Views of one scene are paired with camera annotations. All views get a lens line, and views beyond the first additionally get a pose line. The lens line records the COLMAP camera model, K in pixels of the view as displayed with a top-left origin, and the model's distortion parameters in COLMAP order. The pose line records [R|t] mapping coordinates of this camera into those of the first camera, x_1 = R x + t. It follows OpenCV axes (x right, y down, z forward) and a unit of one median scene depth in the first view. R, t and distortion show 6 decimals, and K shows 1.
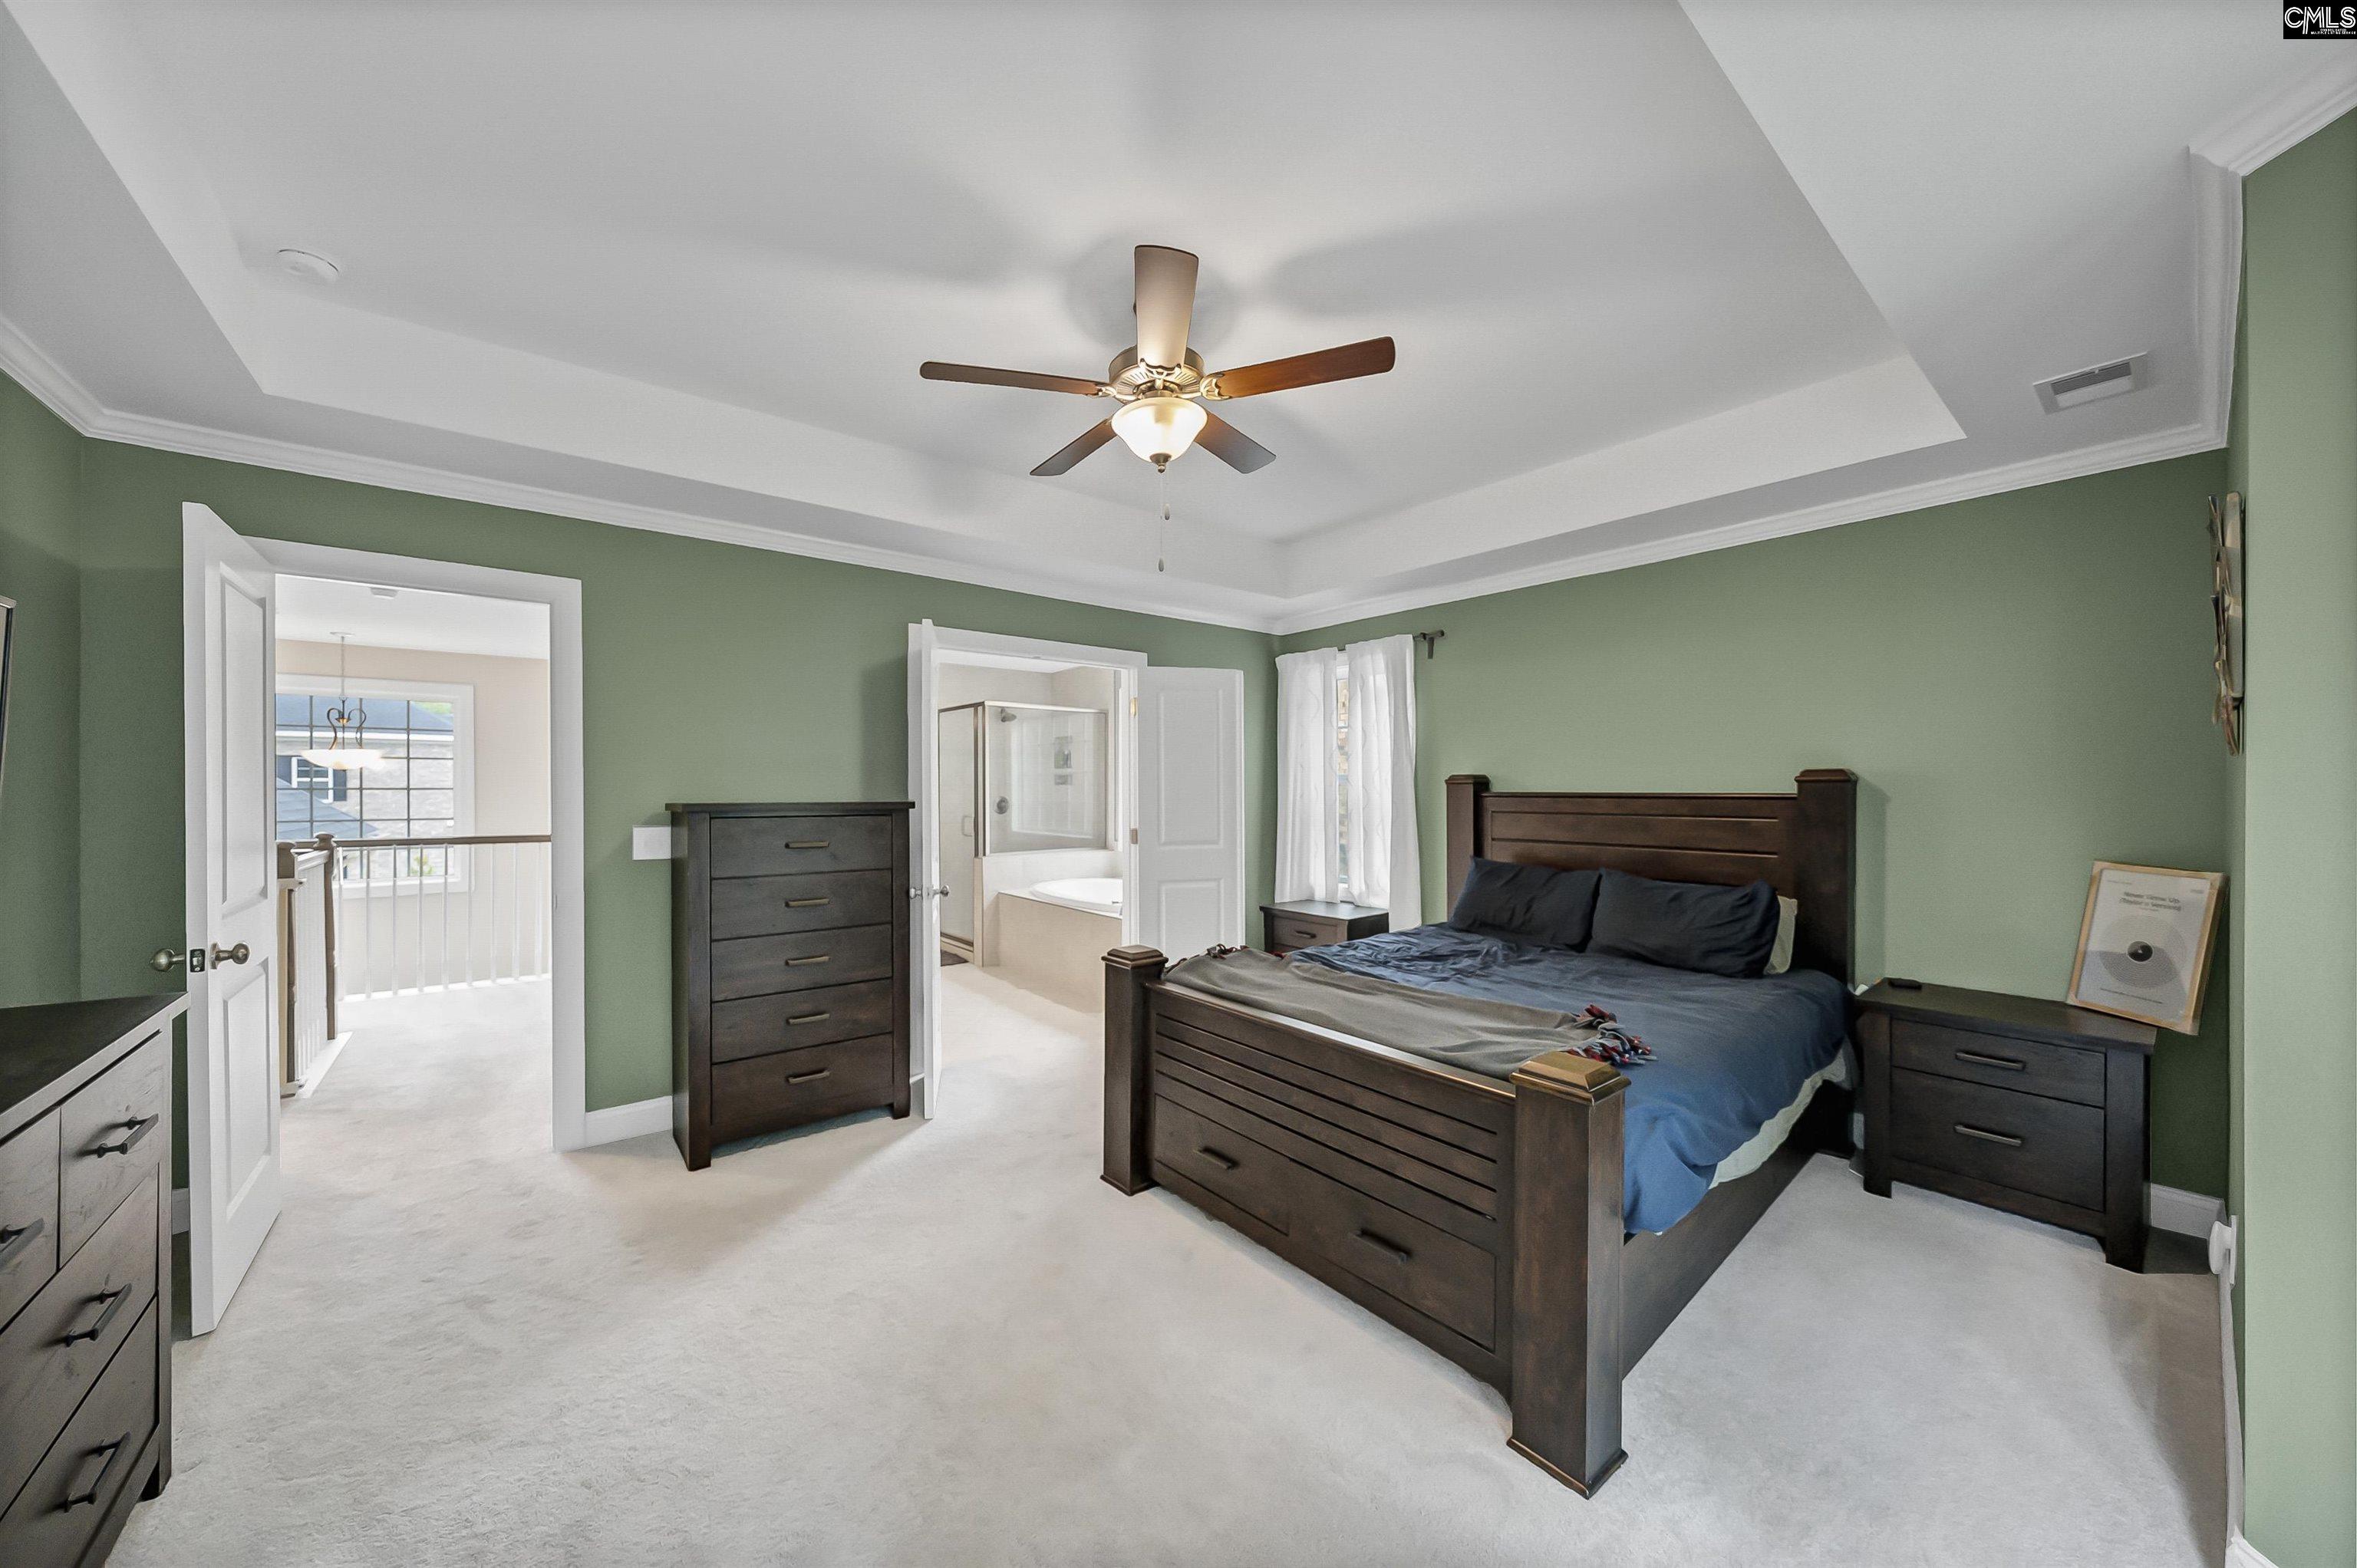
lens RADIAL K [[840.5, 0, 1172.4], [0, 840.5, 789.3], [0, 0, 1]] dist [-0.002924, -0.000088]
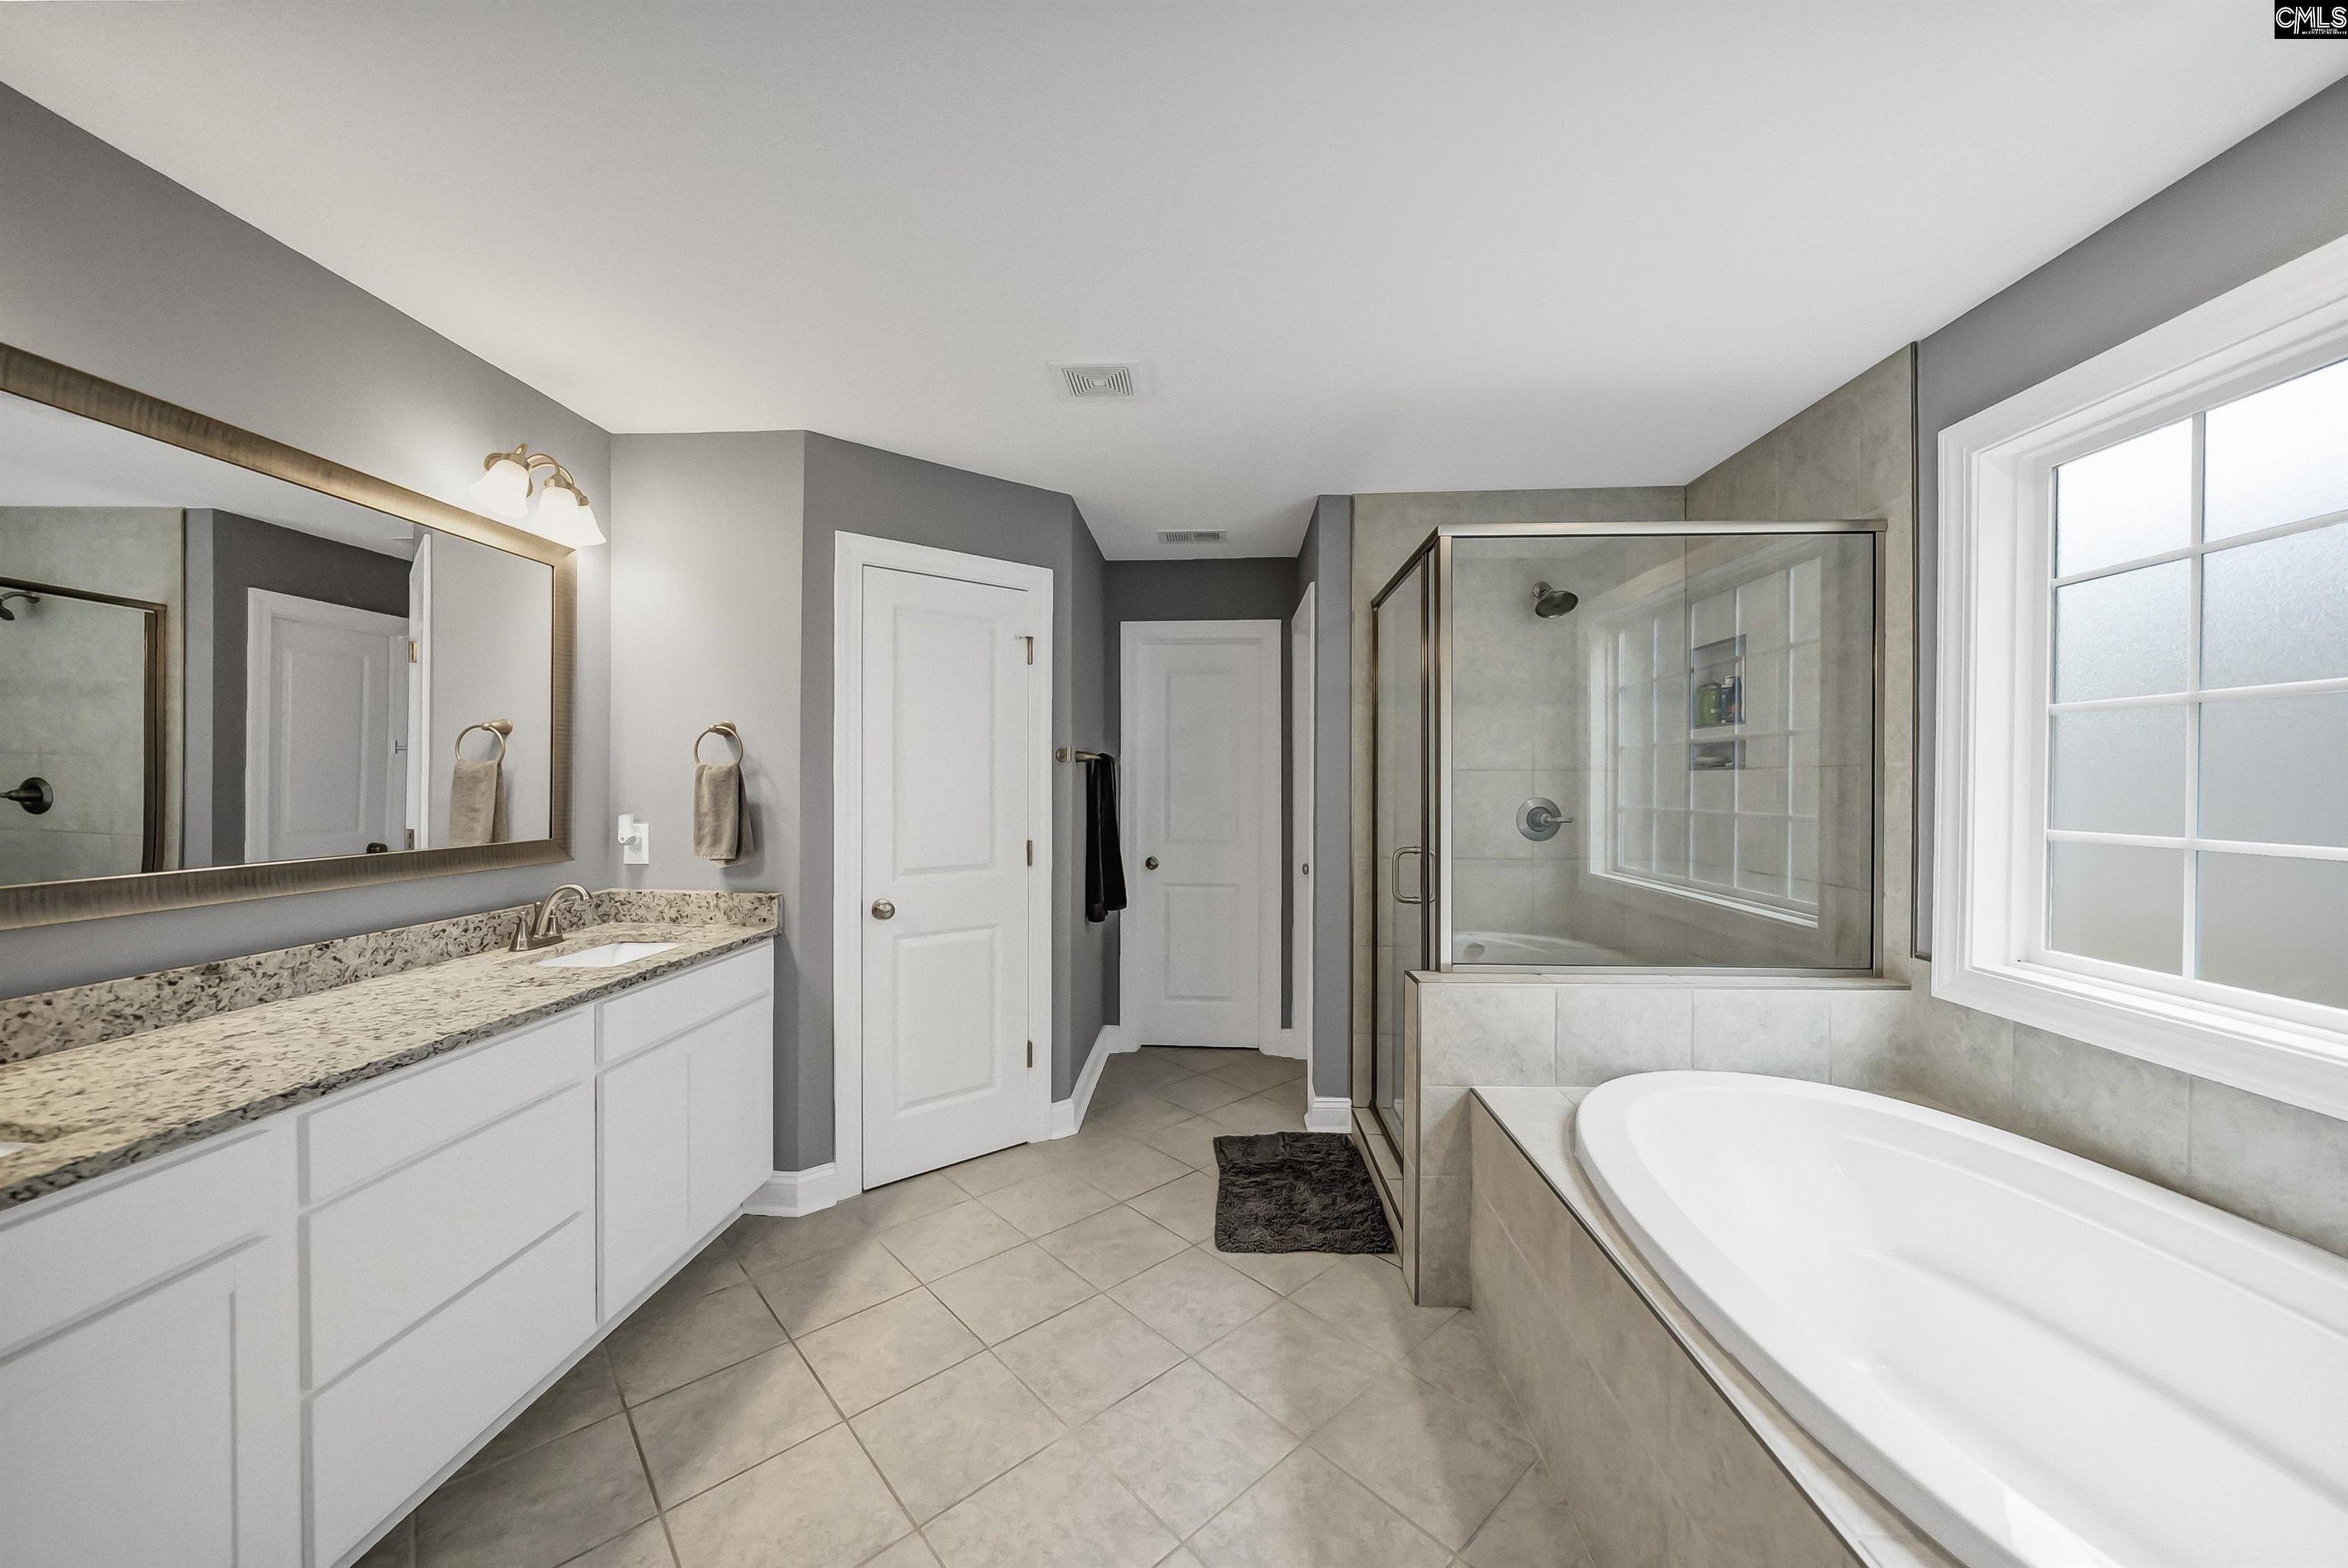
lens RADIAL K [[837.3, 0, 1173.1], [0, 837.3, 777.4], [0, 0, 1]] dist [-0.002924, -0.000088]
pose [[0.737904, -0.002450, -0.674901, -0.058971], [-0.002311, 0.999978, -0.006158, 0.000769], [0.674901, 0.006104, 0.737883, 0.571044]]
